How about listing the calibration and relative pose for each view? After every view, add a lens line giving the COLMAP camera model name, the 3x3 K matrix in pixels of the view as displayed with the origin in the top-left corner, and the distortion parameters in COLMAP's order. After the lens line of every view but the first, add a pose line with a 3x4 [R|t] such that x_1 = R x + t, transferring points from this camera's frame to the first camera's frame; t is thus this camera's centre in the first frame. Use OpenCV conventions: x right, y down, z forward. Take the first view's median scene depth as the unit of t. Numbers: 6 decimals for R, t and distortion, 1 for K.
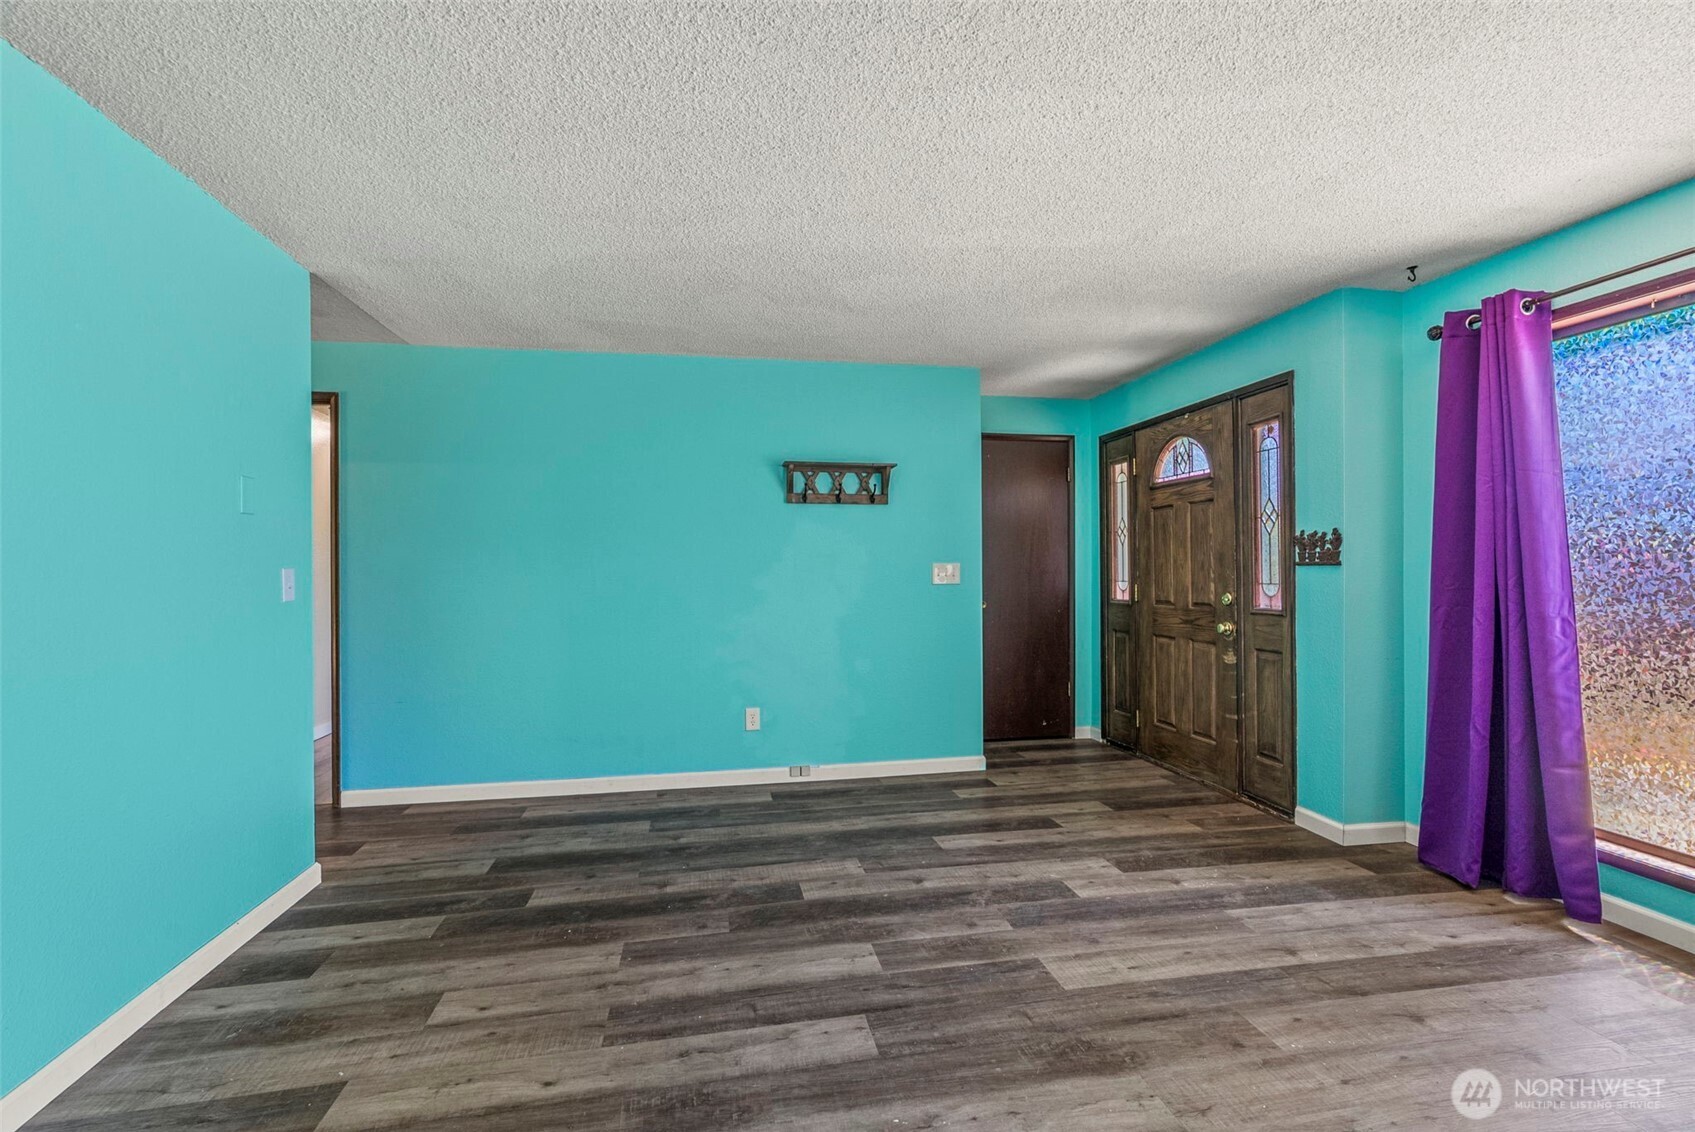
lens RADIAL K [[777.7, 0, 846.4], [0, 777.7, 563.8], [0, 0, 1]] dist [-0.001819, -0.000554]
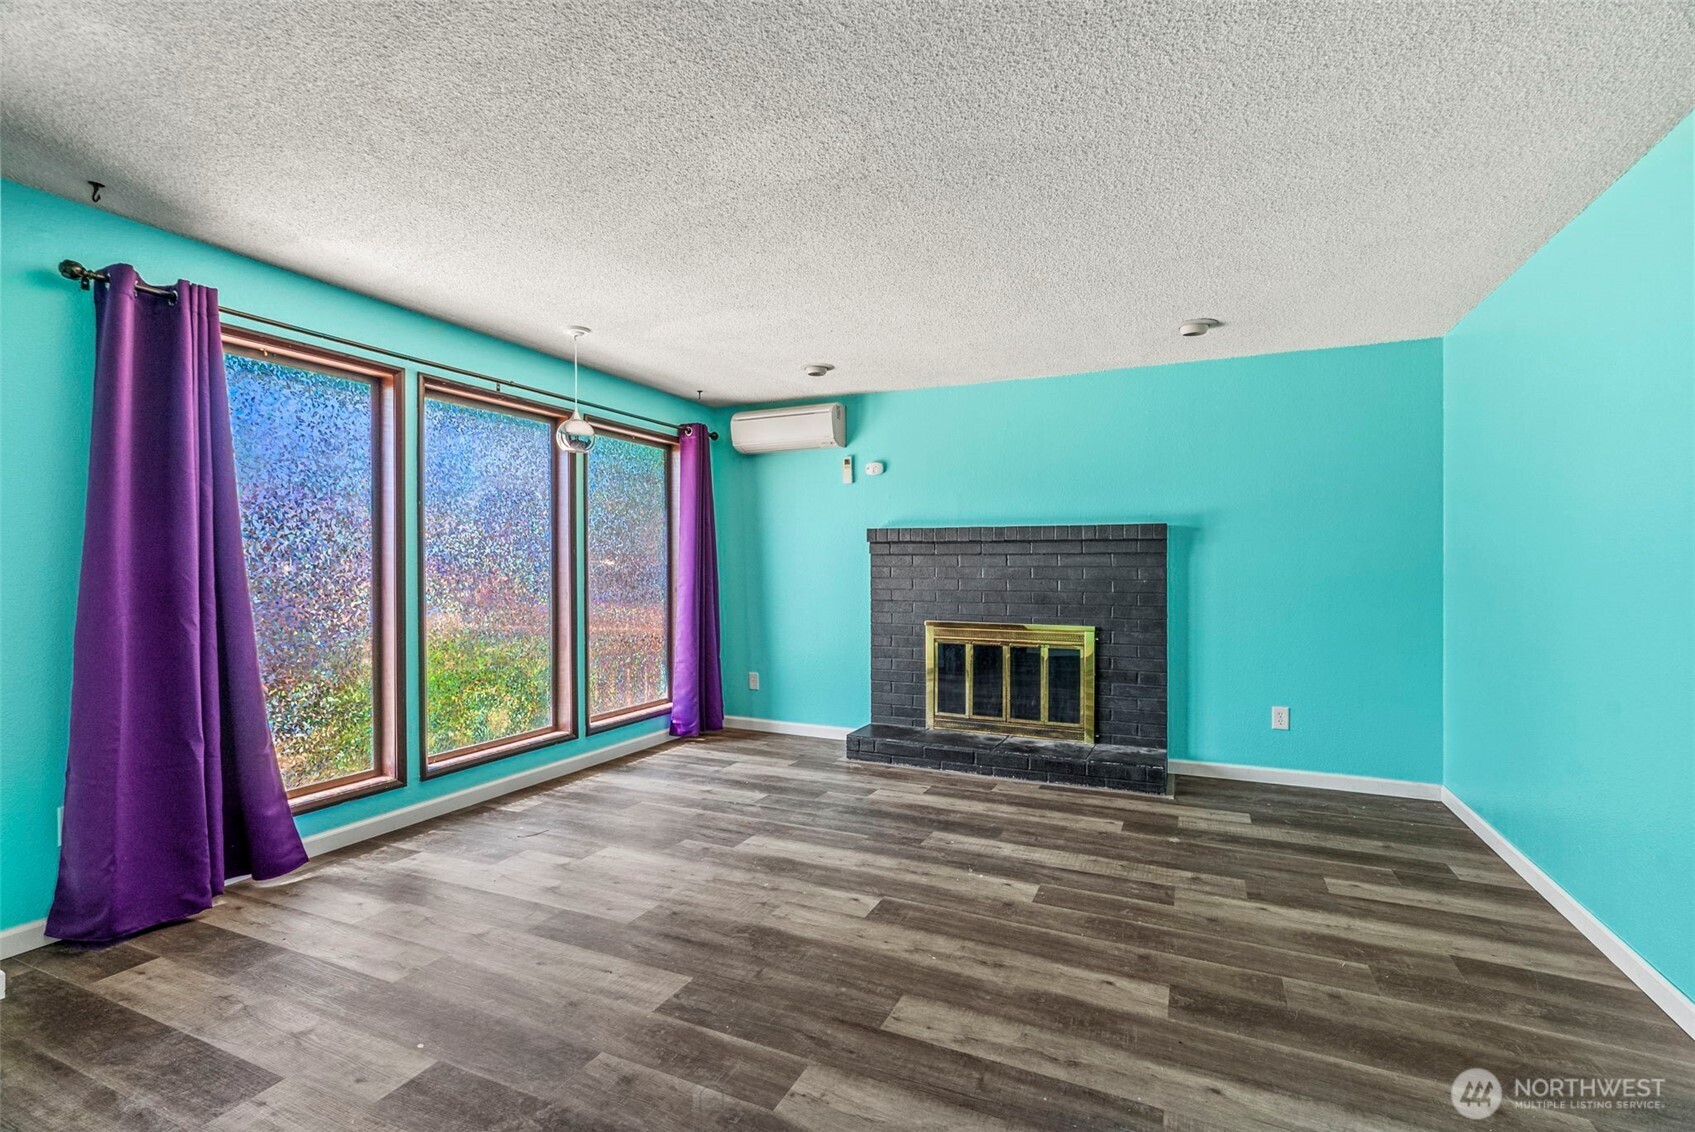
lens RADIAL K [[777.7, 0, 843.6], [0, 777.7, 569.0], [0, 0, 1]] dist [-0.001819, -0.000554]
pose [[-0.820932, 0.003618, 0.571014, -0.490808], [0.001542, 0.999990, -0.004118, 0.014081], [-0.571024, -0.002500, -0.820930, 1.815026]]
